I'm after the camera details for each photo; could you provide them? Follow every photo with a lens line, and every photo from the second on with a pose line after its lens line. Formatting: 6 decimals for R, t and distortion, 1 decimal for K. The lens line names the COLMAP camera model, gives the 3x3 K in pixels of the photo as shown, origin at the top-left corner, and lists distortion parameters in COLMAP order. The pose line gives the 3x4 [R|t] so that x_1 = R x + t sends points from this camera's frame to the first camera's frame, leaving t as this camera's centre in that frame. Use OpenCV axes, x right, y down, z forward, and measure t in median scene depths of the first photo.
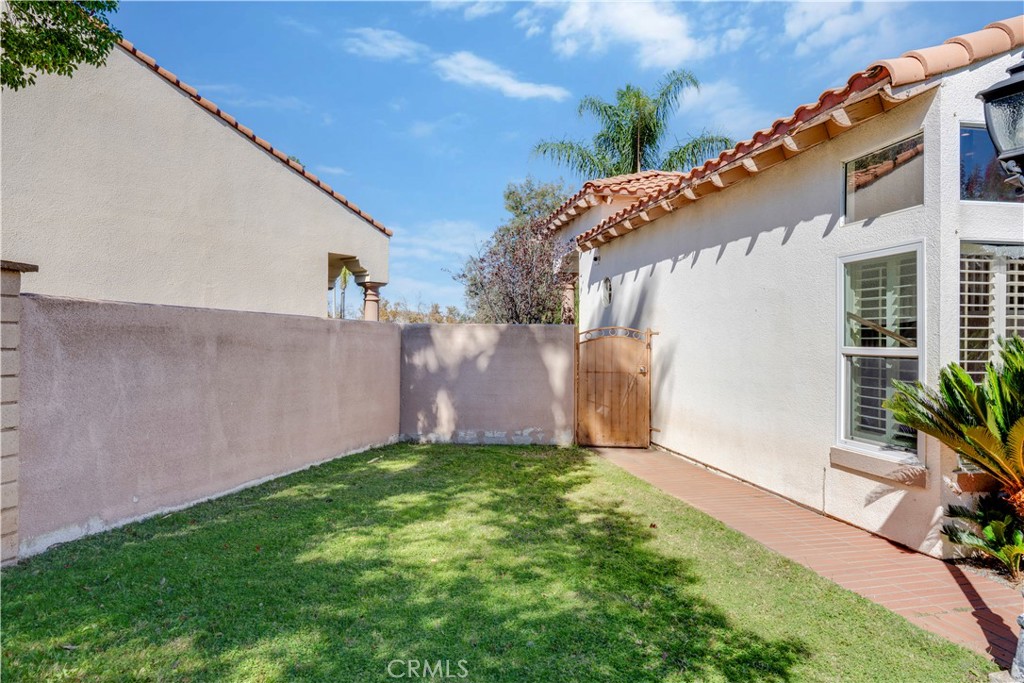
lens RADIAL K [[642.0, 0, 512.0], [0, 642.0, 341.5], [0, 0, 1]] dist [-0.004554, -0.000783]
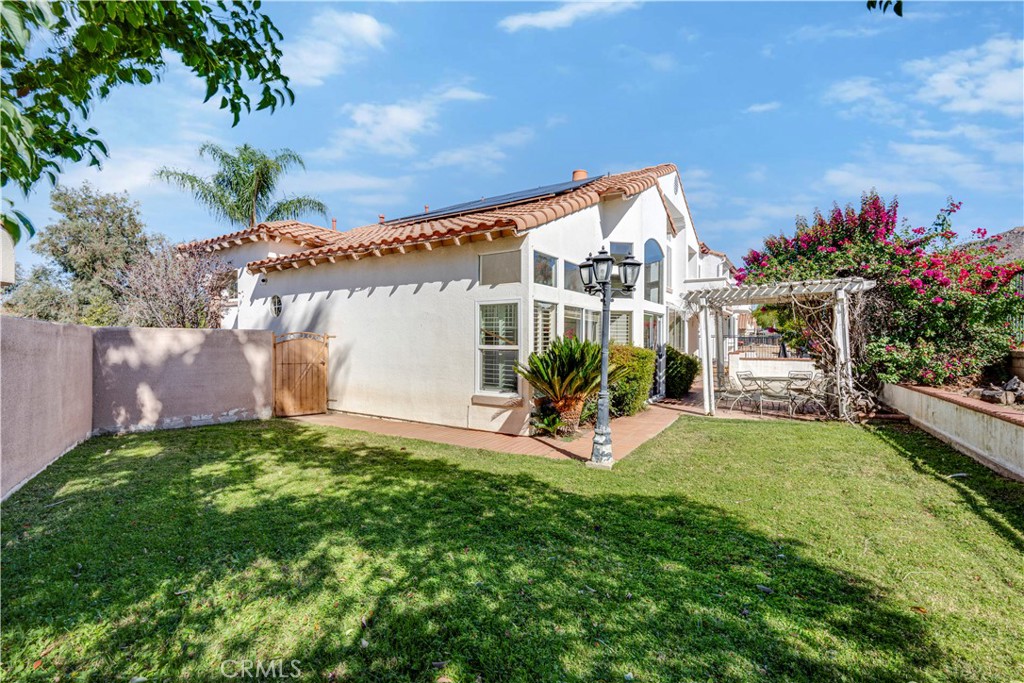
lens RADIAL K [[444.5, 0, 512.0], [0, 444.5, 341.5], [0, 0, 1]] dist [-0.003993, -0.000800]
pose [[0.673117, -0.004503, 0.739523, -0.461175], [0.000757, 0.999985, 0.005400, -0.011633], [-0.739536, -0.003075, 0.673110, -0.035247]]
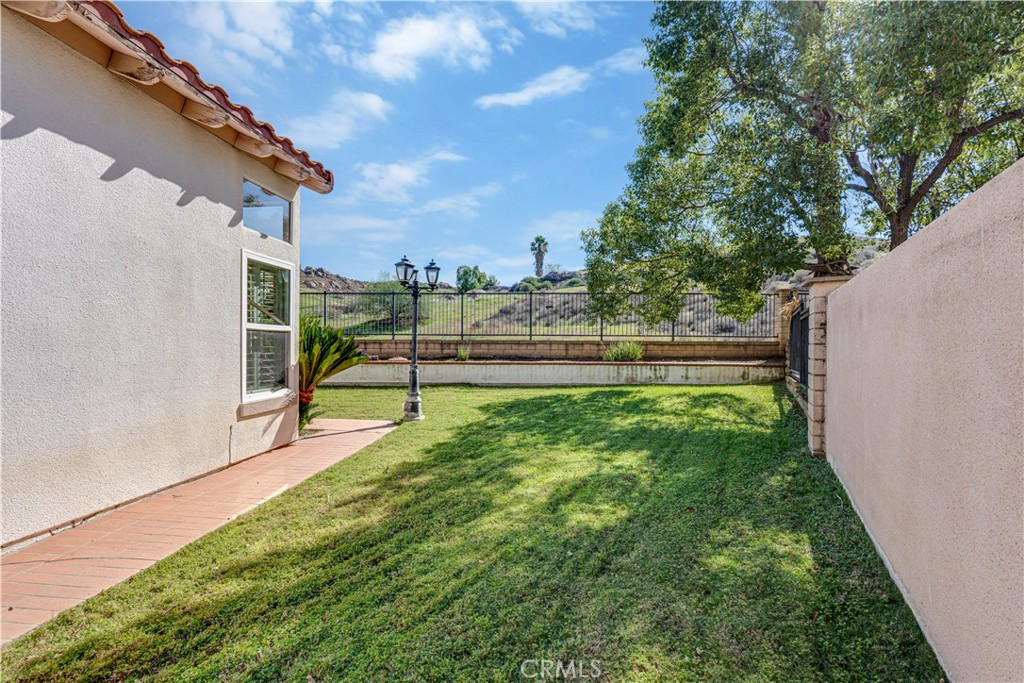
lens RADIAL K [[464.5, 0, 514.0], [0, 464.5, 339.1], [0, 0, 1]] dist [-0.000037, -0.000007]
pose [[-0.962249, -0.005006, 0.272124, -0.245895], [-0.008409, 0.999900, -0.011341, 0.046818], [-0.272040, -0.013201, -0.962195, 1.731901]]
